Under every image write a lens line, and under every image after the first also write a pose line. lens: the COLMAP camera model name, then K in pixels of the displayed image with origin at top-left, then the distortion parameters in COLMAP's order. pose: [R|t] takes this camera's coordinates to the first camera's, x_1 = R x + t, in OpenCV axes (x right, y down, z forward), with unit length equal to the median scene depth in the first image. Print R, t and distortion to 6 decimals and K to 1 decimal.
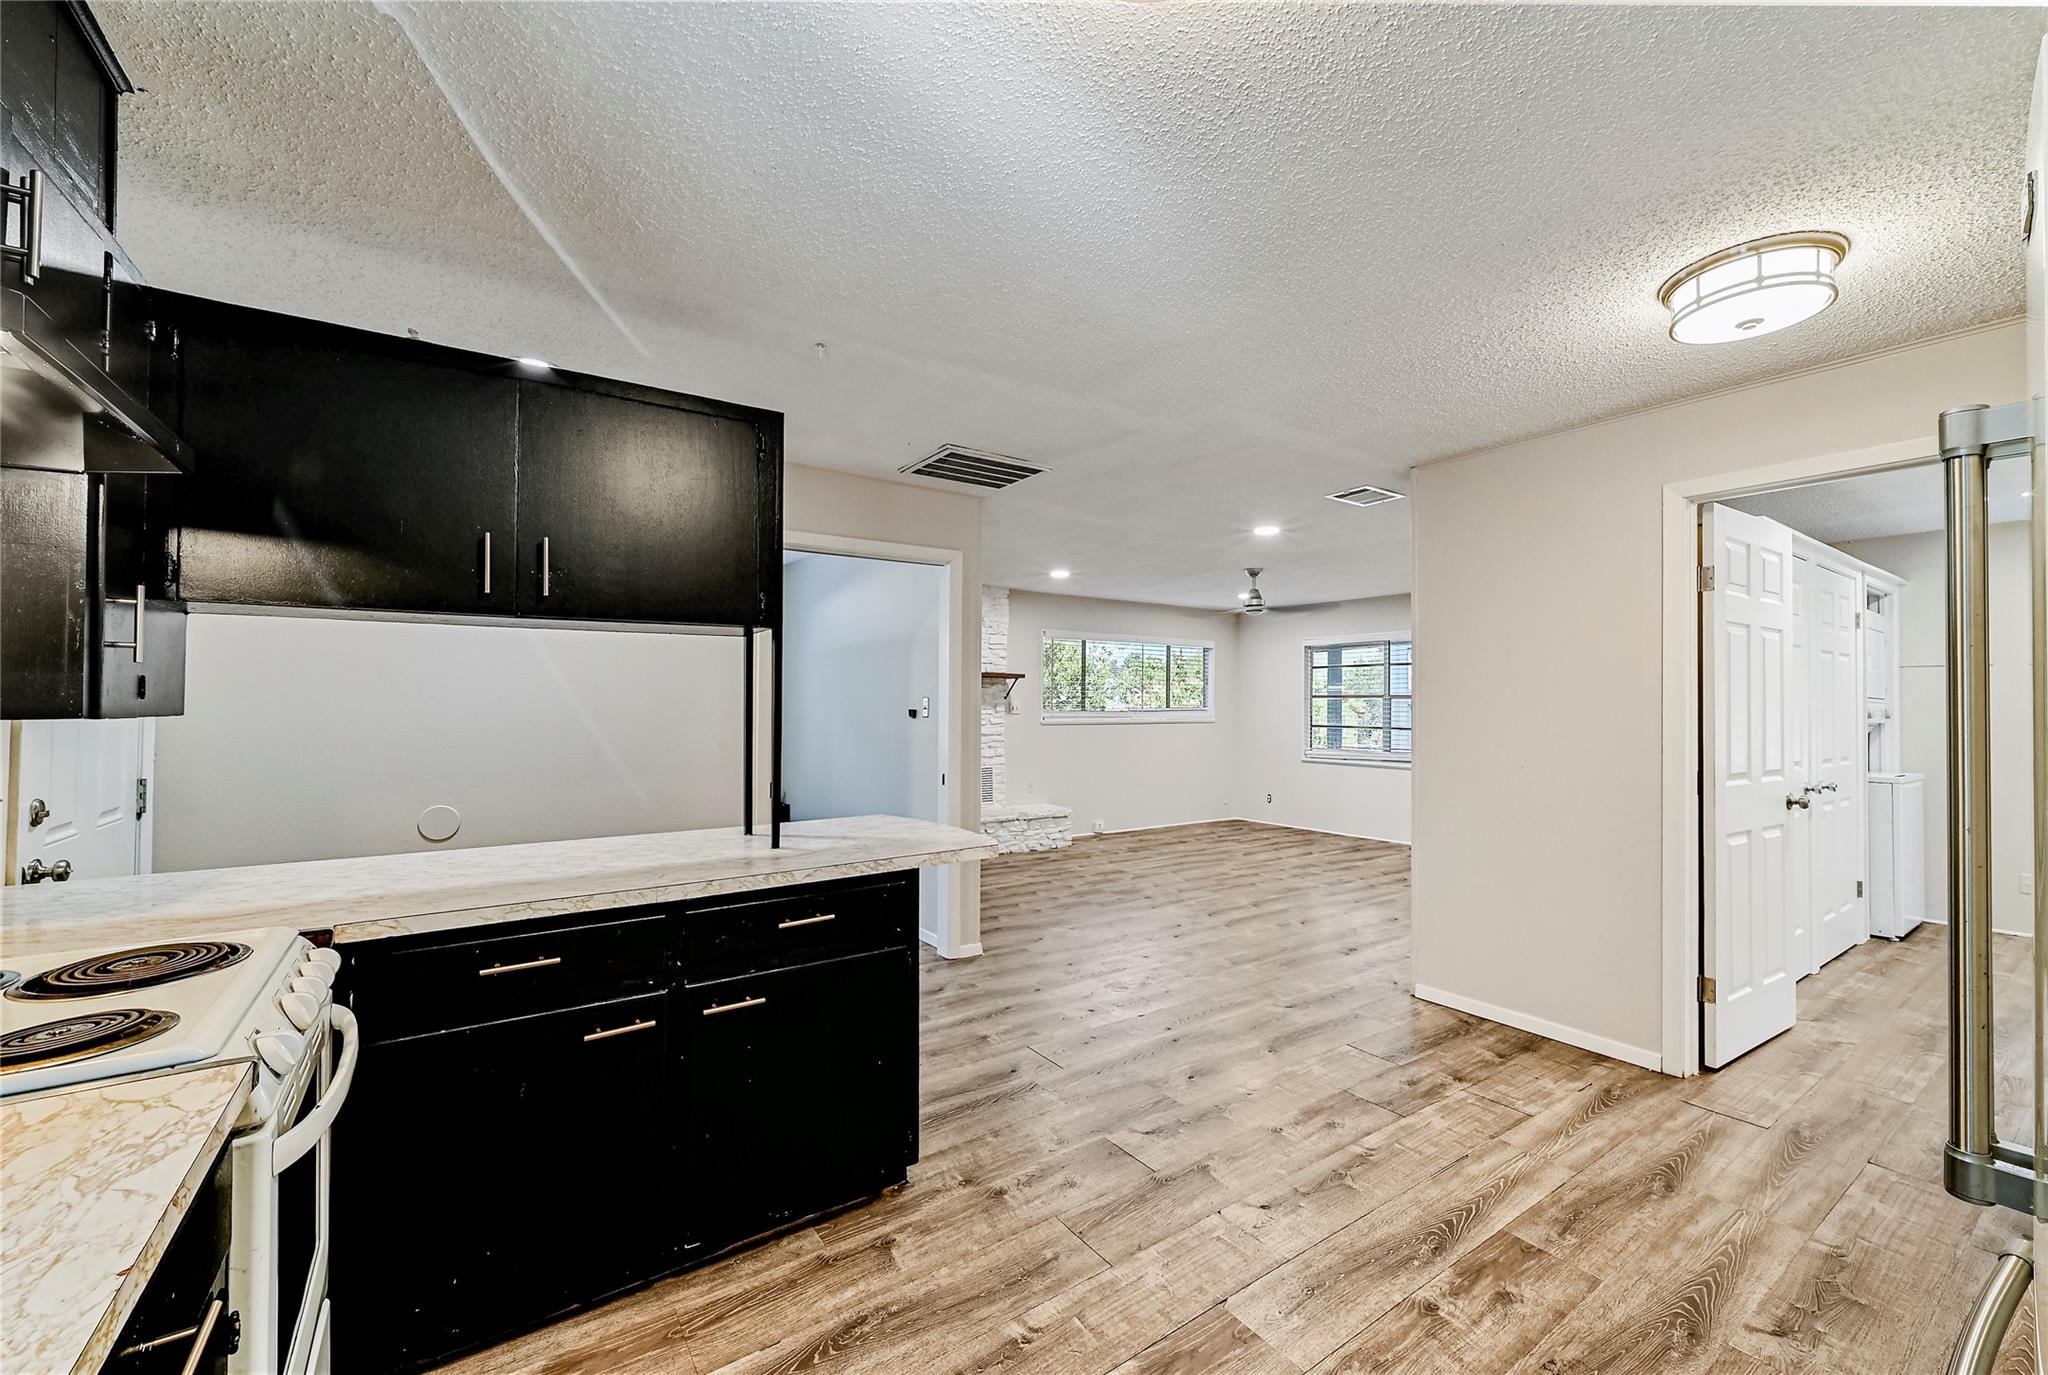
lens RADIAL K [[822.6, 0, 1026.8], [0, 822.6, 694.7], [0, 0, 1]] dist [-0.002277, -0.000072]
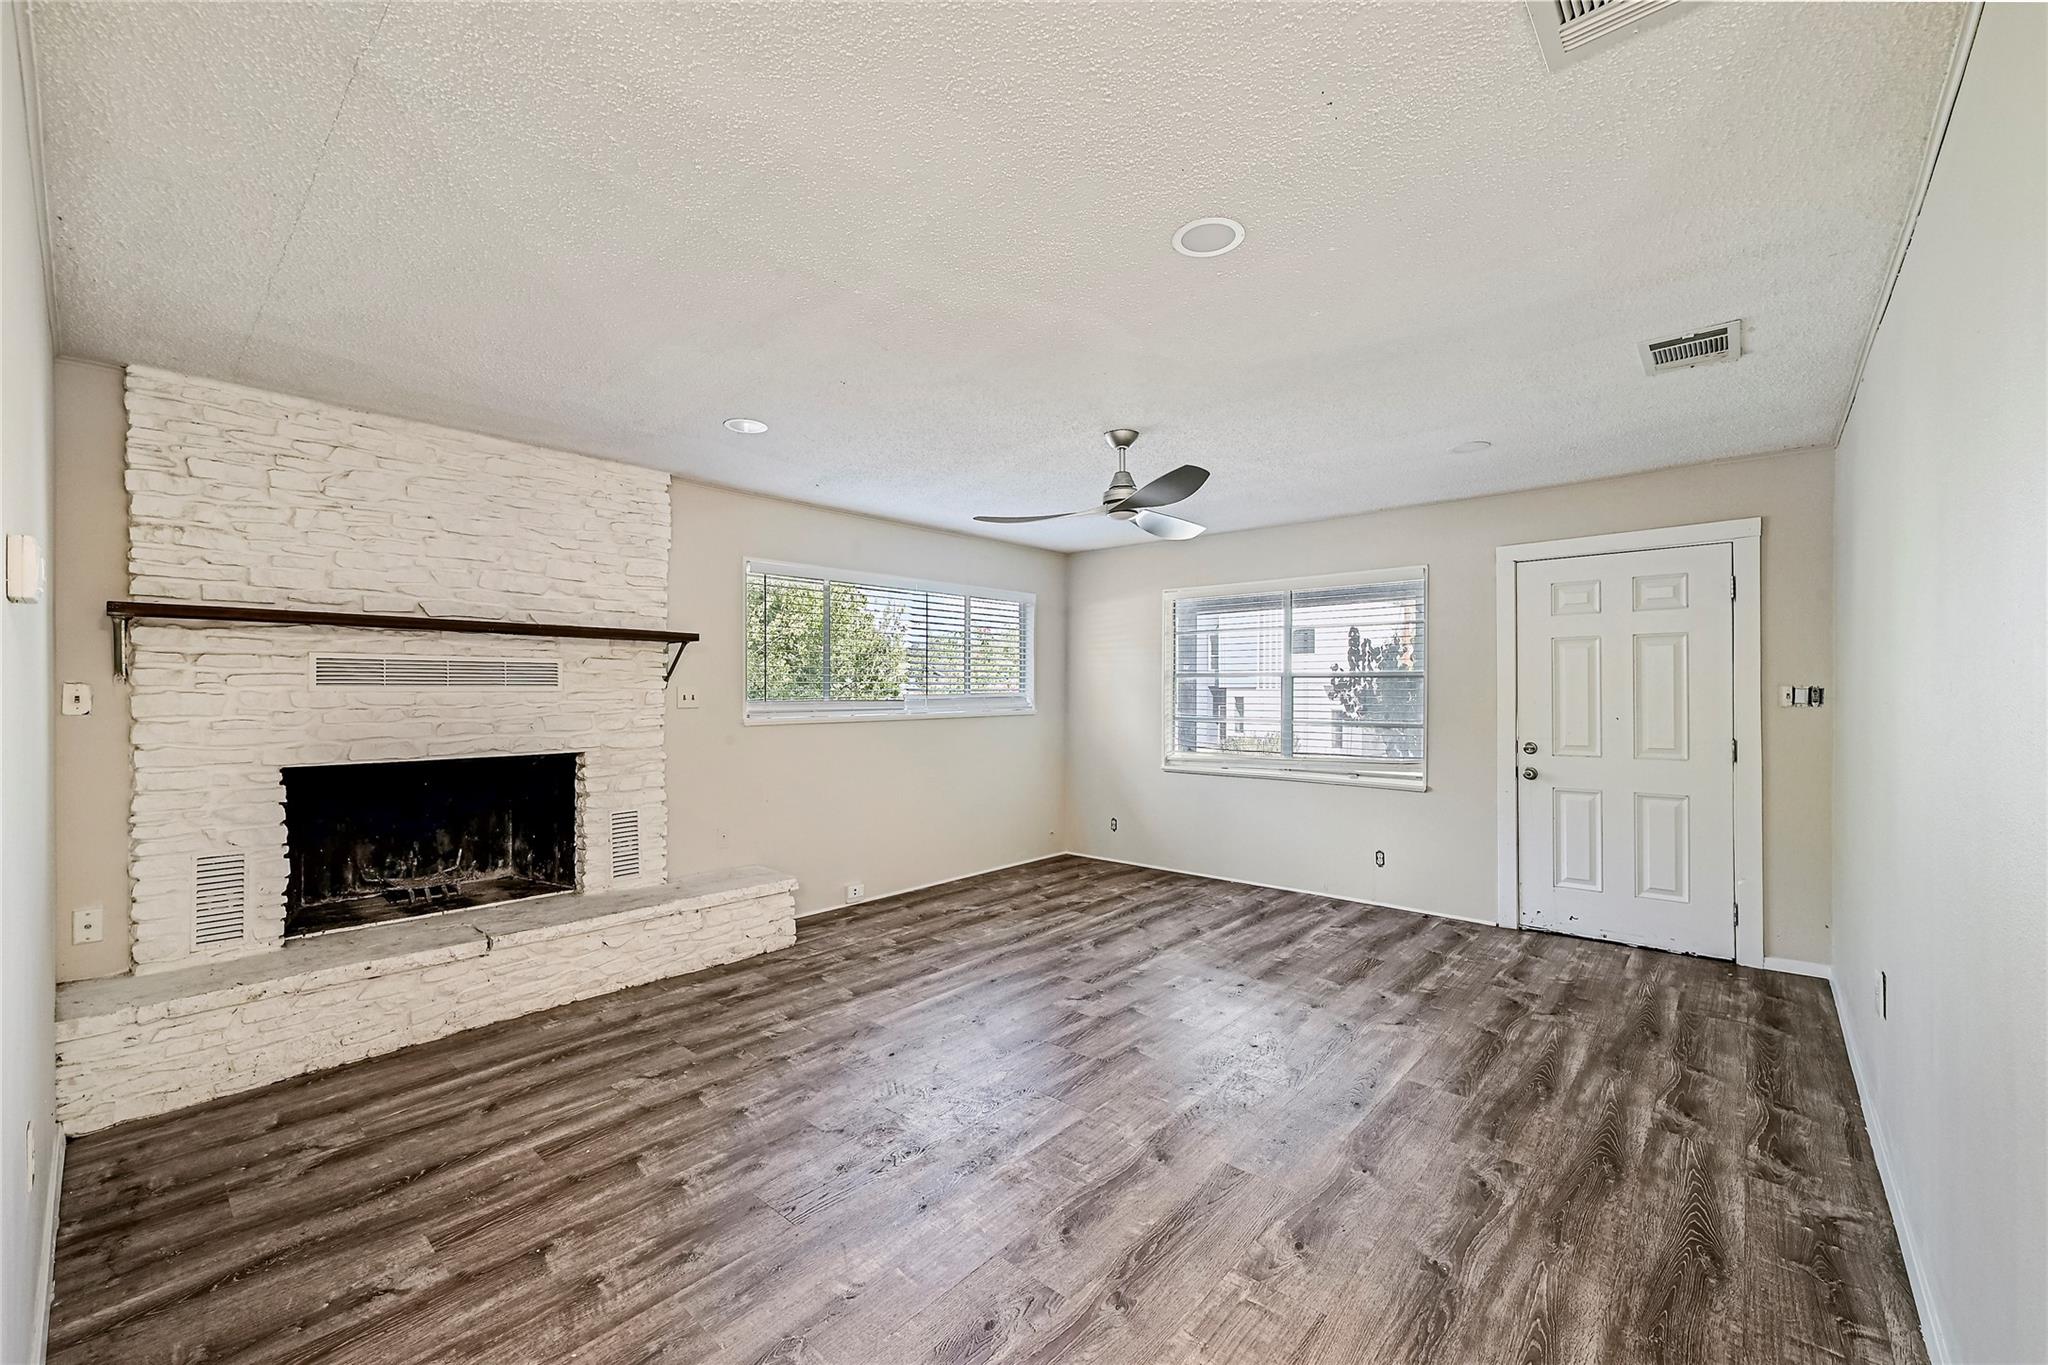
lens RADIAL K [[822.6, 0, 1035.3], [0, 822.6, 689.6], [0, 0, 1]] dist [-0.002277, -0.000072]
pose [[0.969331, -0.008596, 0.245609, 0.088585], [0.004708, 0.999854, 0.016415, 0.004064], [-0.245715, -0.014755, 0.969230, 0.488403]]
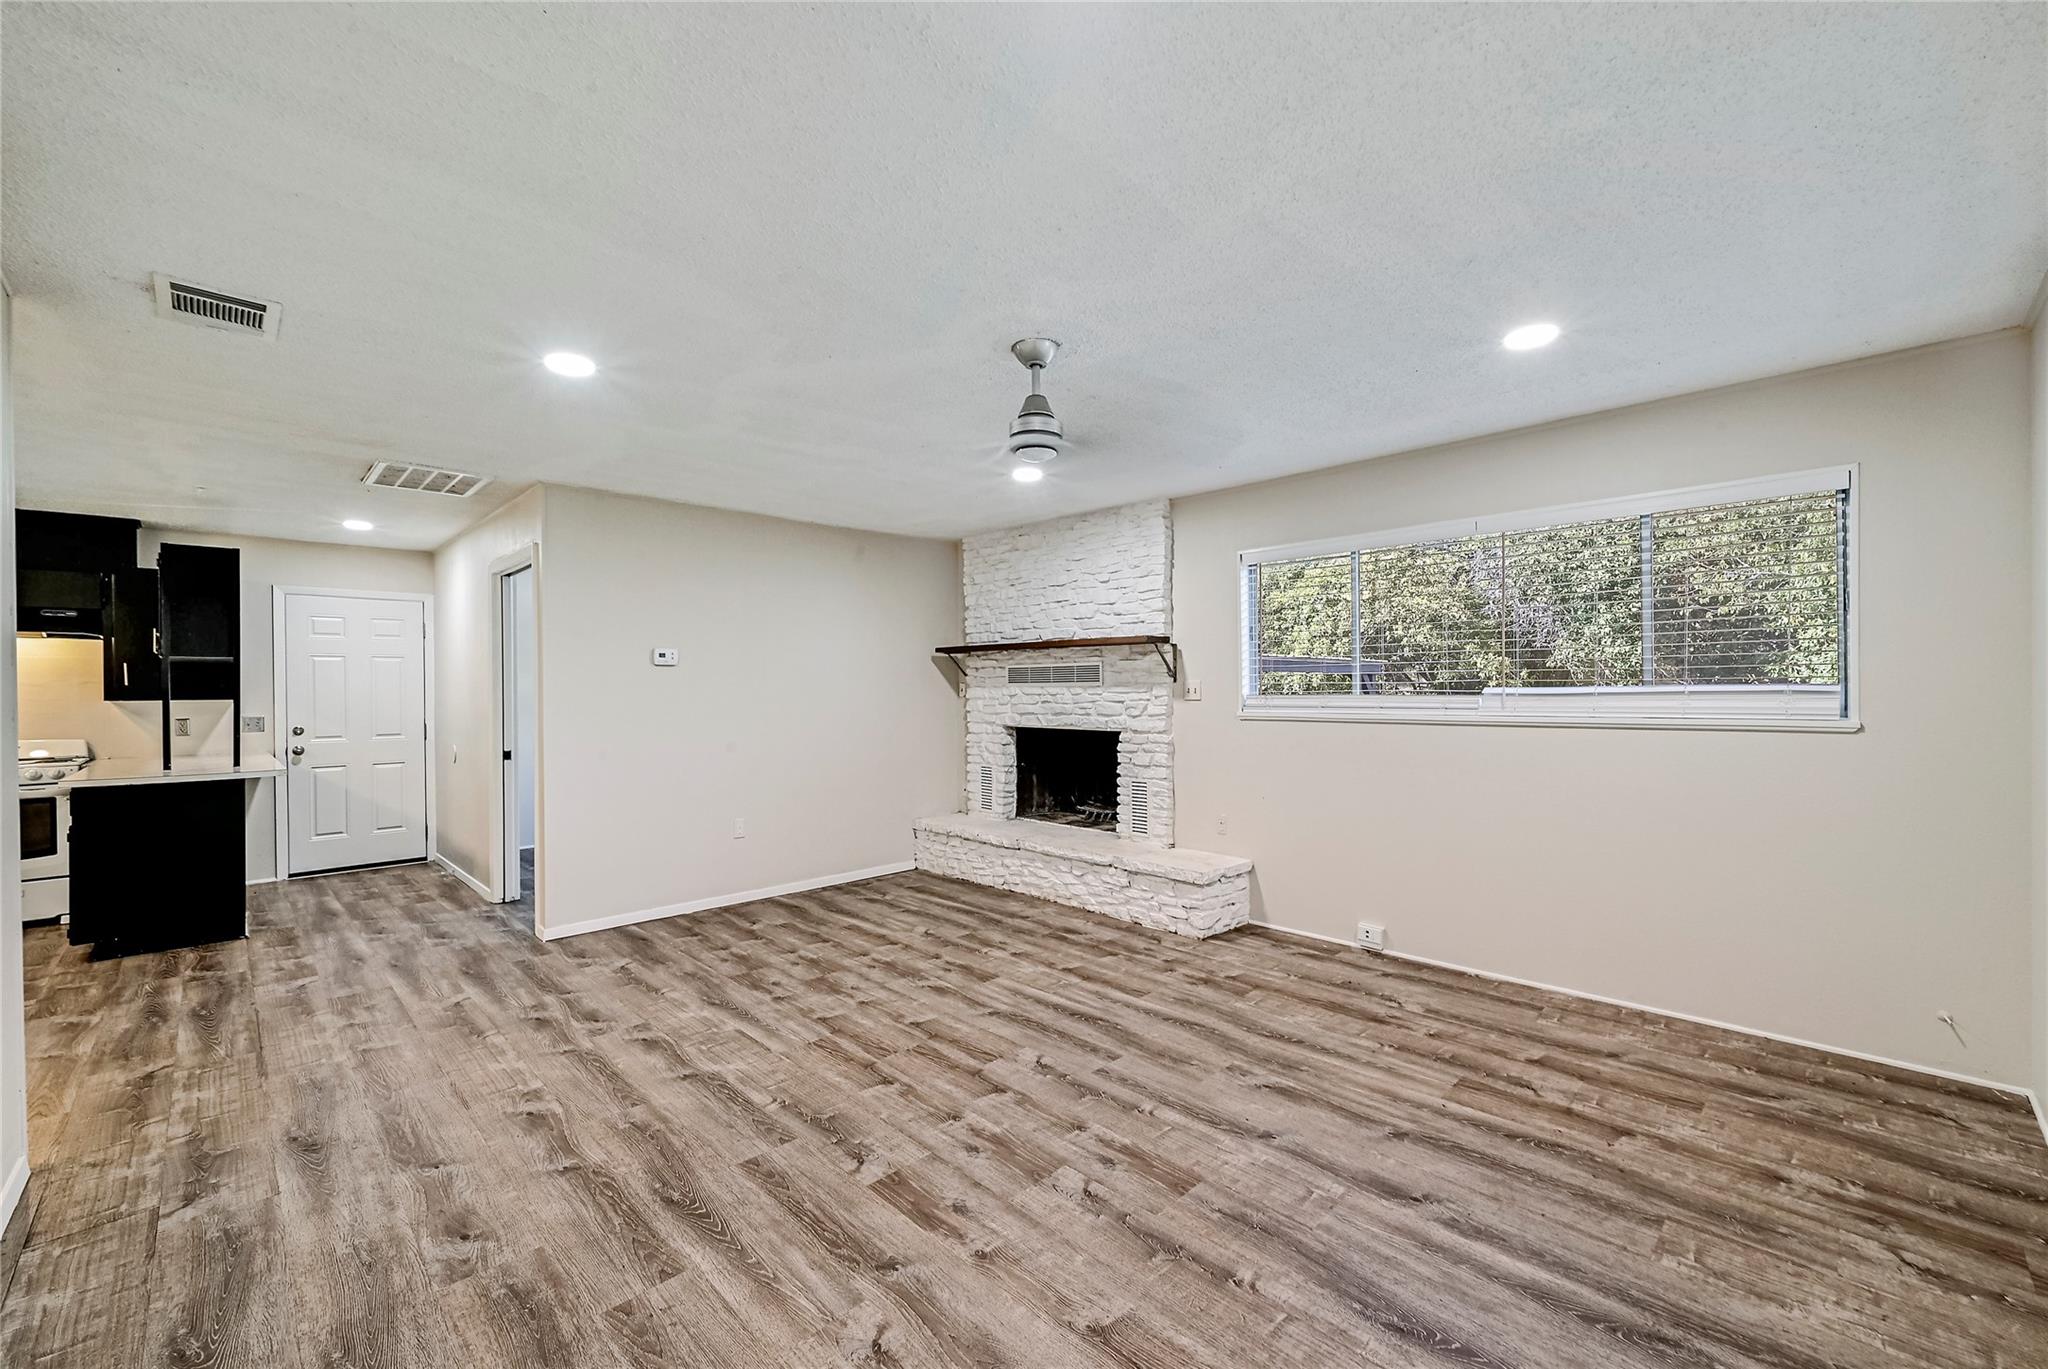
lens RADIAL K [[822.6, 0, 1029.8], [0, 822.6, 695.3], [0, 0, 1]] dist [-0.002277, -0.000072]
pose [[0.174812, 0.001665, -0.984600, 0.666469], [0.024446, 0.999683, 0.006030, 0.015511], [0.984298, -0.025123, 0.174716, 0.912588]]
